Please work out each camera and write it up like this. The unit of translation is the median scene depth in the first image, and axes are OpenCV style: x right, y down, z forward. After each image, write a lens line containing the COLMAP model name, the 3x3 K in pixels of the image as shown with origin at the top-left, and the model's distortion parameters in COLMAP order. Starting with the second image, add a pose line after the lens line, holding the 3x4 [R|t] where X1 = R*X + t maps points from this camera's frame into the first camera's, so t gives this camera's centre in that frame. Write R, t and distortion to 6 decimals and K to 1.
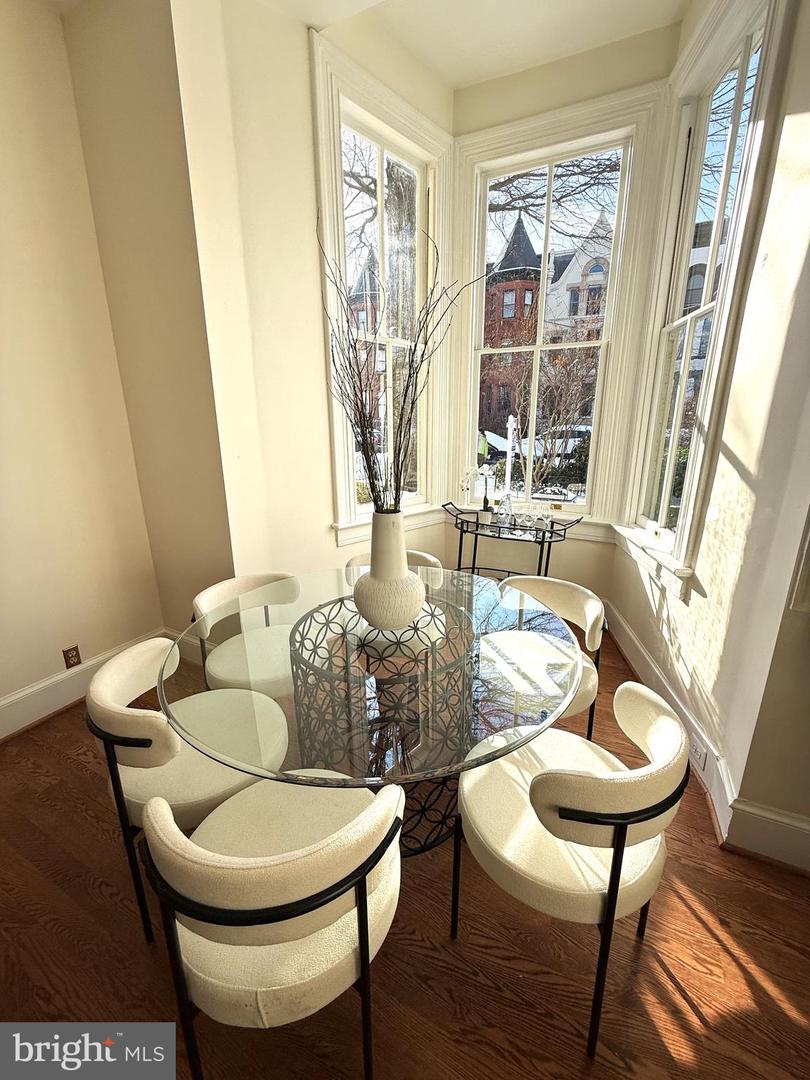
lens RADIAL K [[435.3, 0, 405.0], [0, 435.3, 540.0], [0, 0, 1]] dist [-0.000138, 0.000014]
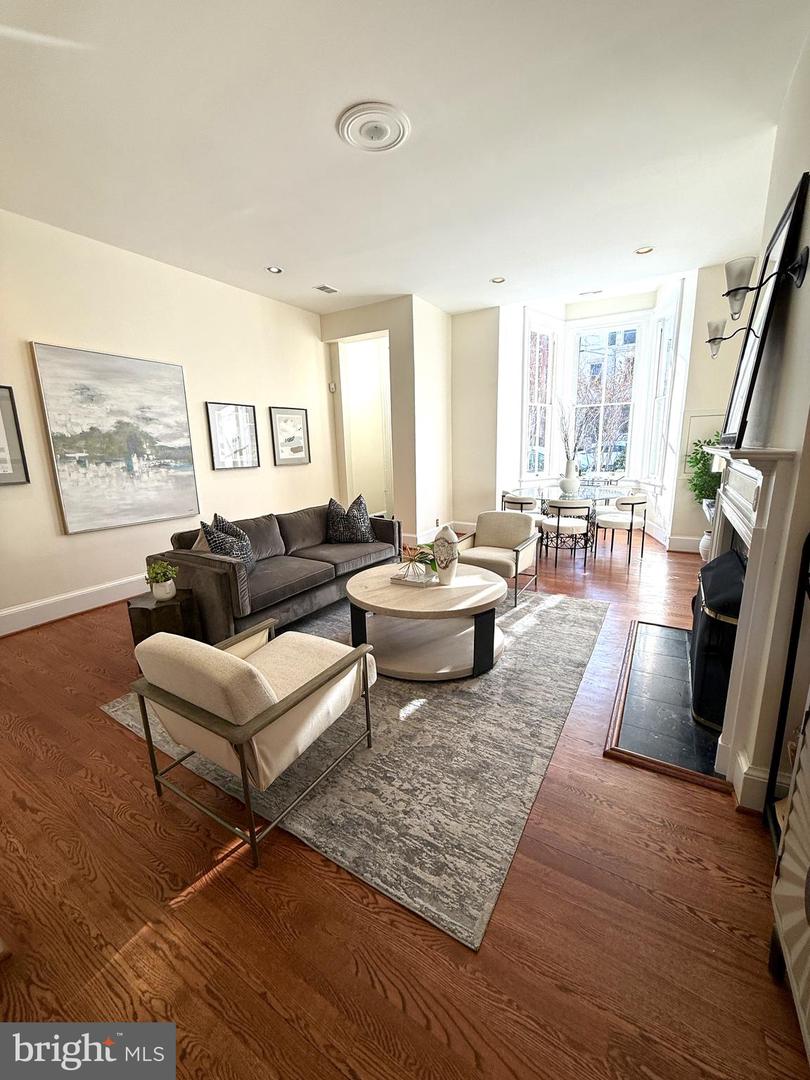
lens RADIAL K [[435.3, 0, 405.0], [0, 435.3, 540.0], [0, 0, 1]] dist [-0.000138, 0.000014]
pose [[0.996886, 0.003416, -0.078783, -0.148199], [-0.007274, 0.998785, -0.048745, 0.106449], [0.078520, 0.049167, 0.995699, -0.358771]]
